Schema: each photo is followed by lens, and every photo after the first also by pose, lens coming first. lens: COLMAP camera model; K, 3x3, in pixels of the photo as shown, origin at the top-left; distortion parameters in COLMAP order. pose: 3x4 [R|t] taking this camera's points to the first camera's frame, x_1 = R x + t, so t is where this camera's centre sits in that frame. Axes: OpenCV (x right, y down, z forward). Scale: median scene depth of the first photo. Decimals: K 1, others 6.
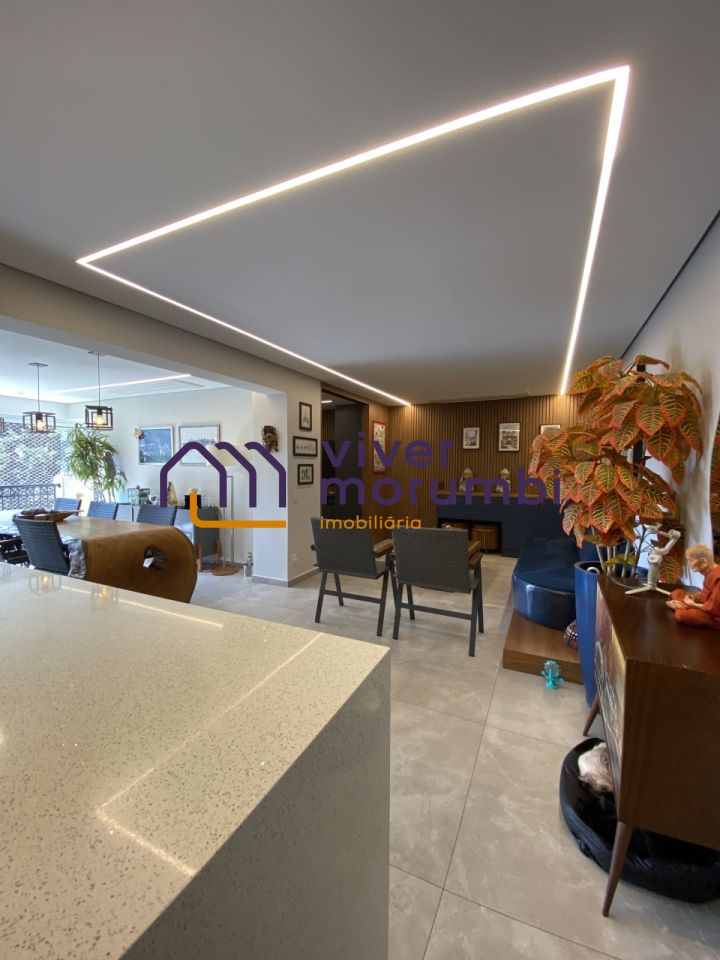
lens RADIAL K [[384.7, 0, 360.0], [0, 384.7, 480.0], [0, 0, 1]] dist [-0.014762, 0.000187]
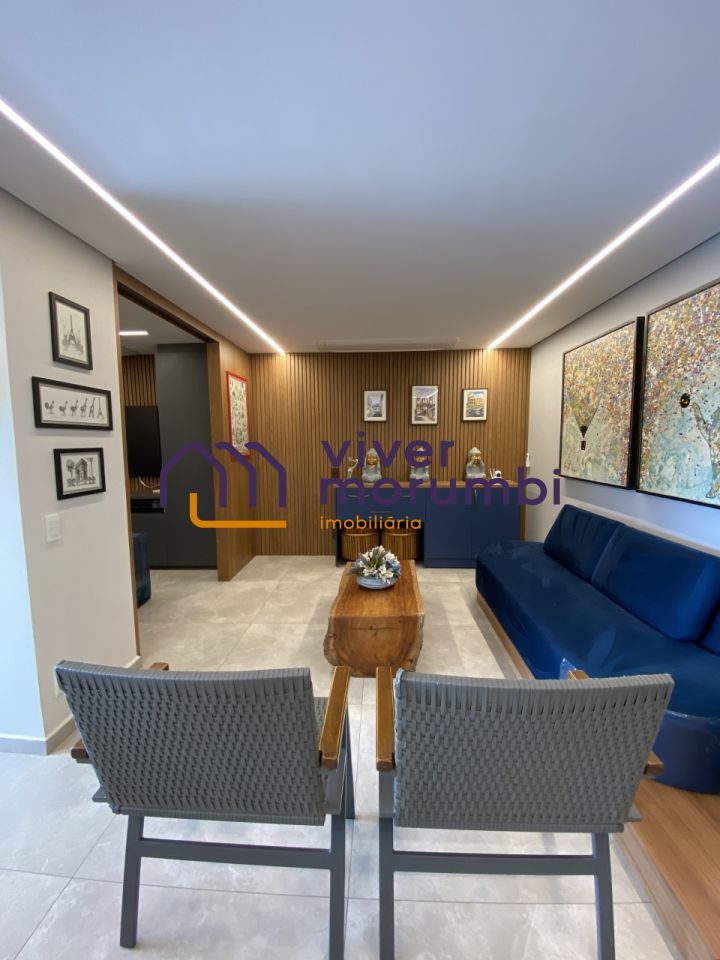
lens RADIAL K [[384.7, 0, 360.0], [0, 384.7, 480.0], [0, 0, 1]] dist [-0.014762, 0.000187]
pose [[0.918300, -0.052568, 0.392379, -0.023315], [0.032828, 0.997843, 0.056855, -0.019025], [-0.394521, -0.039329, 0.918045, 0.462681]]
